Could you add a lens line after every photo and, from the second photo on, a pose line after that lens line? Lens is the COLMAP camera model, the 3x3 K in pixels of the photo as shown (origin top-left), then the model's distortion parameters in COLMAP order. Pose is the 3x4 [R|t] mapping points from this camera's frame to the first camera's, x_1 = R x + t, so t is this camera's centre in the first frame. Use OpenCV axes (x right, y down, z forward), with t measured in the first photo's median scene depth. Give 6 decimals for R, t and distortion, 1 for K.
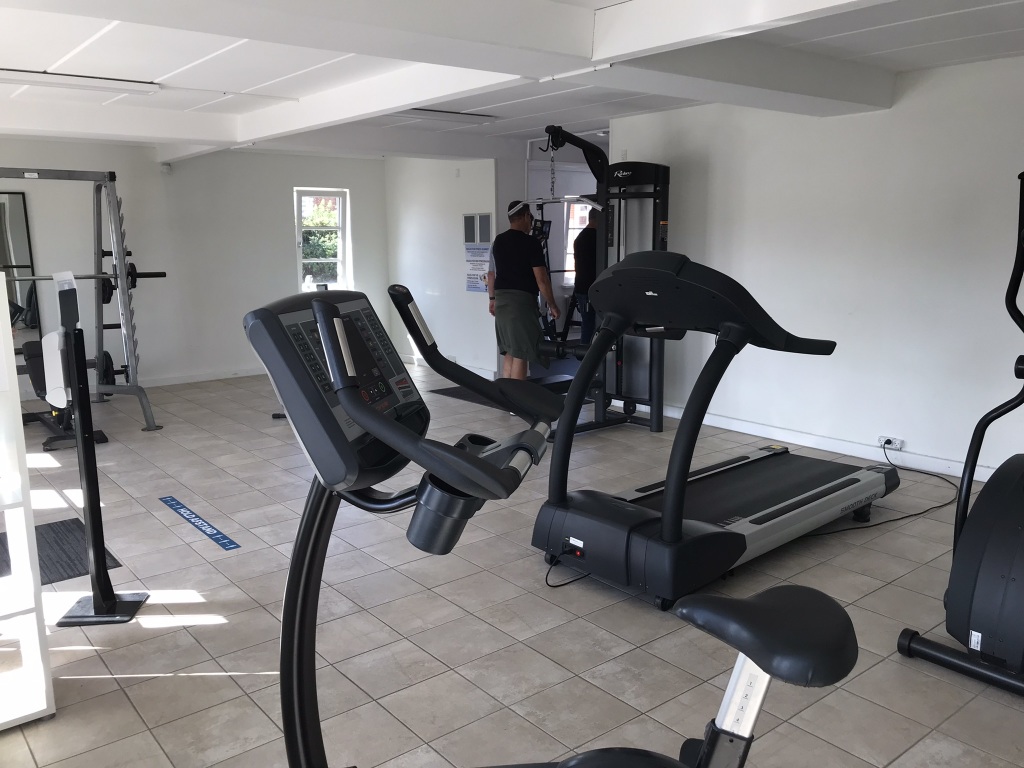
lens RADIAL K [[843.4, 0, 513.0], [0, 843.4, 384.7], [0, 0, 1]] dist [0.006363, 0.007689]
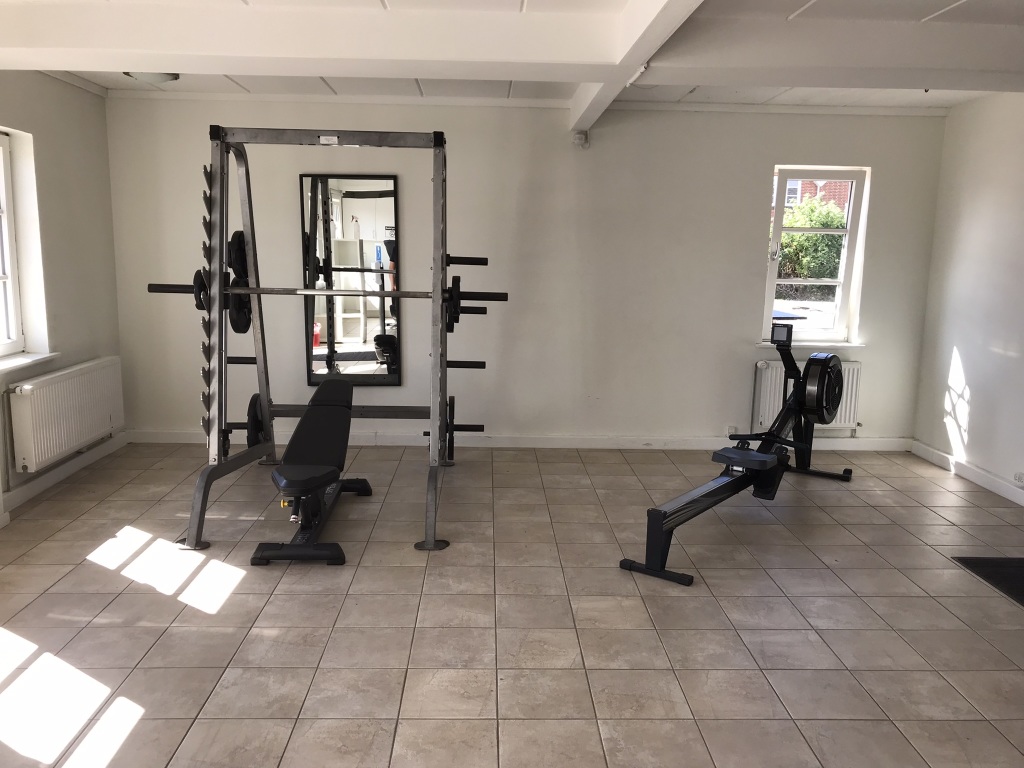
lens RADIAL K [[843.4, 0, 512.1], [0, 843.4, 385.4], [0, 0, 1]] dist [0.006363, 0.007689]
pose [[0.796269, 0.124954, -0.591897, -0.025240], [-0.130816, 0.990851, 0.033192, -0.073888], [0.590629, 0.051000, 0.805330, 0.429889]]
